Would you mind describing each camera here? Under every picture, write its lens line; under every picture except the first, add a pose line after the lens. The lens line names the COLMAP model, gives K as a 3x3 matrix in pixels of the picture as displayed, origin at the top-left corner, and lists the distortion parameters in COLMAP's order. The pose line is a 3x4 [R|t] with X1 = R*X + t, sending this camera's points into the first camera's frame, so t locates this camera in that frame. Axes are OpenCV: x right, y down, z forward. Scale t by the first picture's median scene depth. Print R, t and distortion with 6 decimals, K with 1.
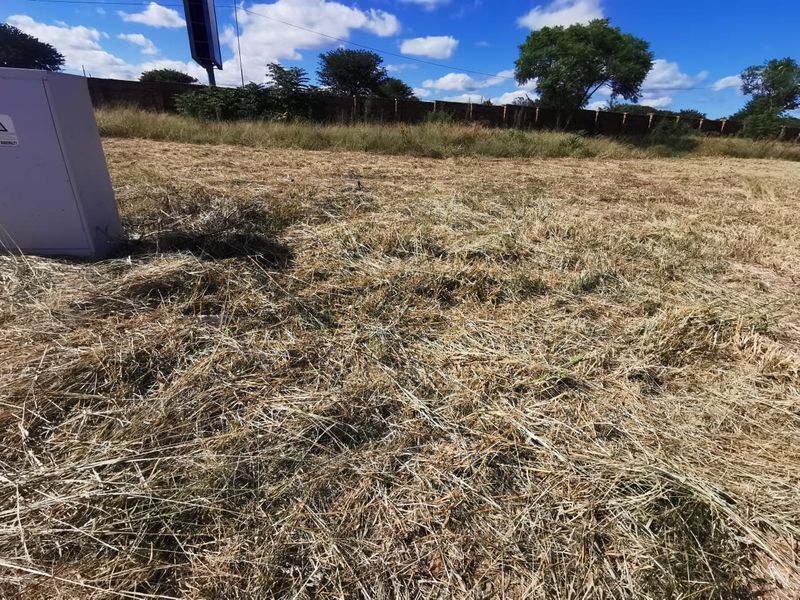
lens RADIAL K [[364.0, 0, 399.5], [0, 364.0, 298.1], [0, 0, 1]] dist [0.031299, -0.017626]
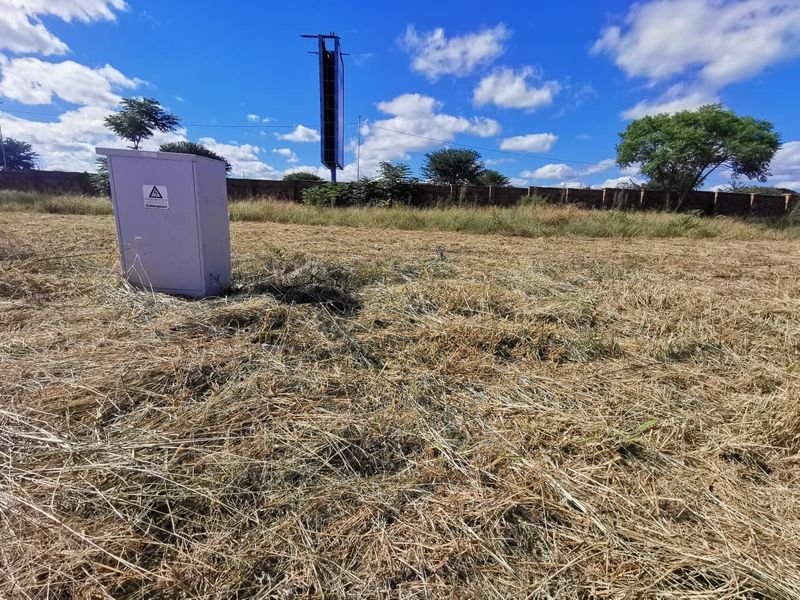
lens RADIAL K [[364.0, 0, 399.5], [0, 364.0, 298.1], [0, 0, 1]] dist [0.031299, -0.017626]
pose [[0.968846, 0.044121, -0.243701, 0.086464], [-0.093978, 0.975902, -0.196933, 0.067841], [0.229140, 0.213700, 0.949646, 0.010071]]
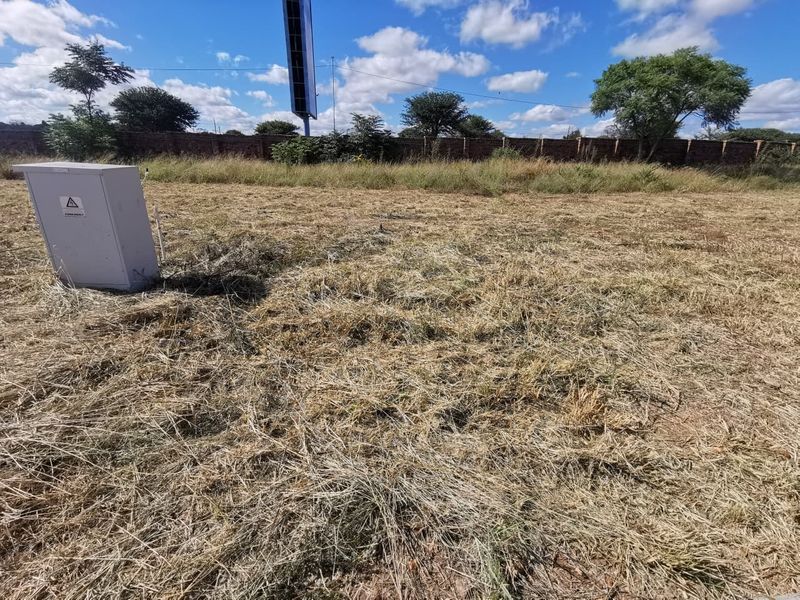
lens RADIAL K [[364.0, 0, 399.5], [0, 364.0, 298.1], [0, 0, 1]] dist [0.031299, -0.017626]
pose [[0.976891, 0.046759, -0.208559, 0.483138], [-0.062808, 0.995497, -0.071004, -0.049620], [0.204300, 0.082462, 0.975429, -0.158459]]
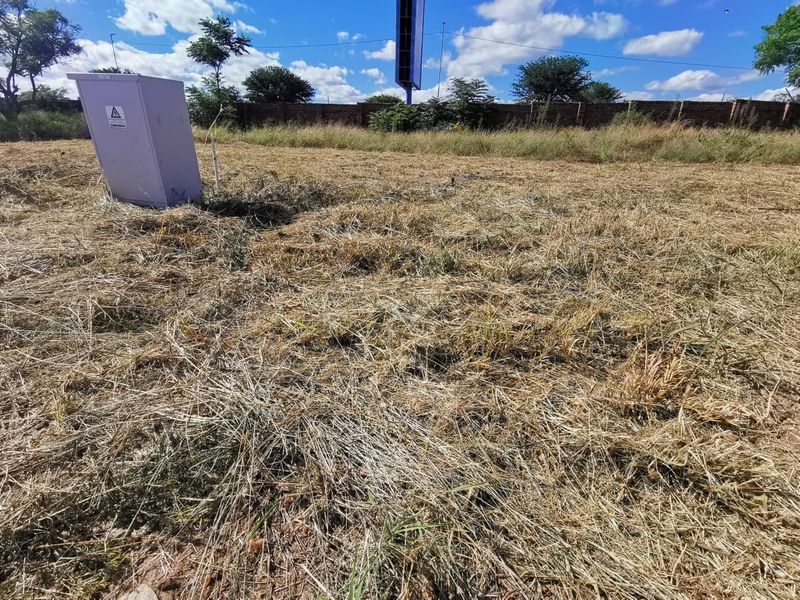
lens RADIAL K [[364.0, 0, 399.5], [0, 364.0, 298.1], [0, 0, 1]] dist [0.031299, -0.017626]
pose [[0.888943, 0.158786, -0.429612, 0.624013], [-0.171765, 0.985100, 0.008684, 0.056530], [0.424590, 0.066073, 0.902972, 0.141089]]
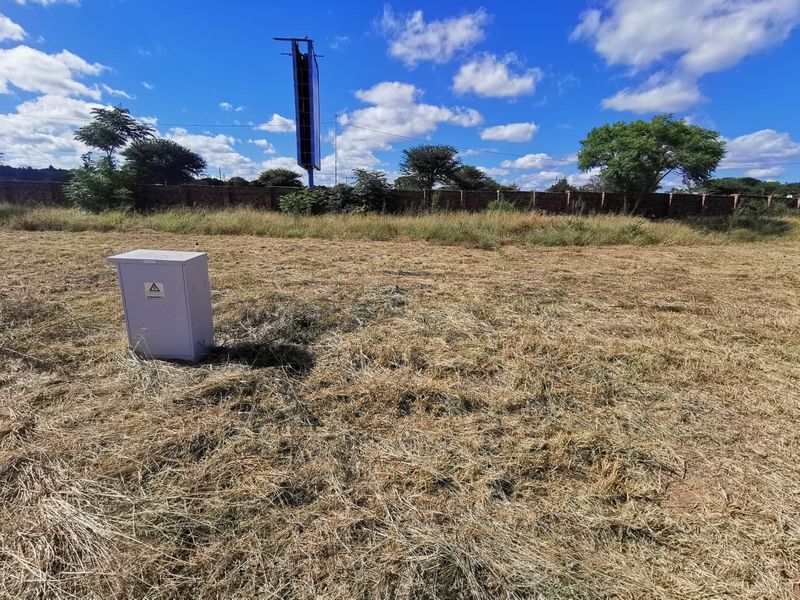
lens RADIAL K [[364.0, 0, 399.5], [0, 364.0, 298.1], [0, 0, 1]] dist [0.031299, -0.017626]
pose [[0.979676, 0.026063, -0.198885, 0.358770], [-0.062381, 0.981943, -0.178598, -0.154898], [0.190638, 0.187375, 0.963612, -0.412035]]
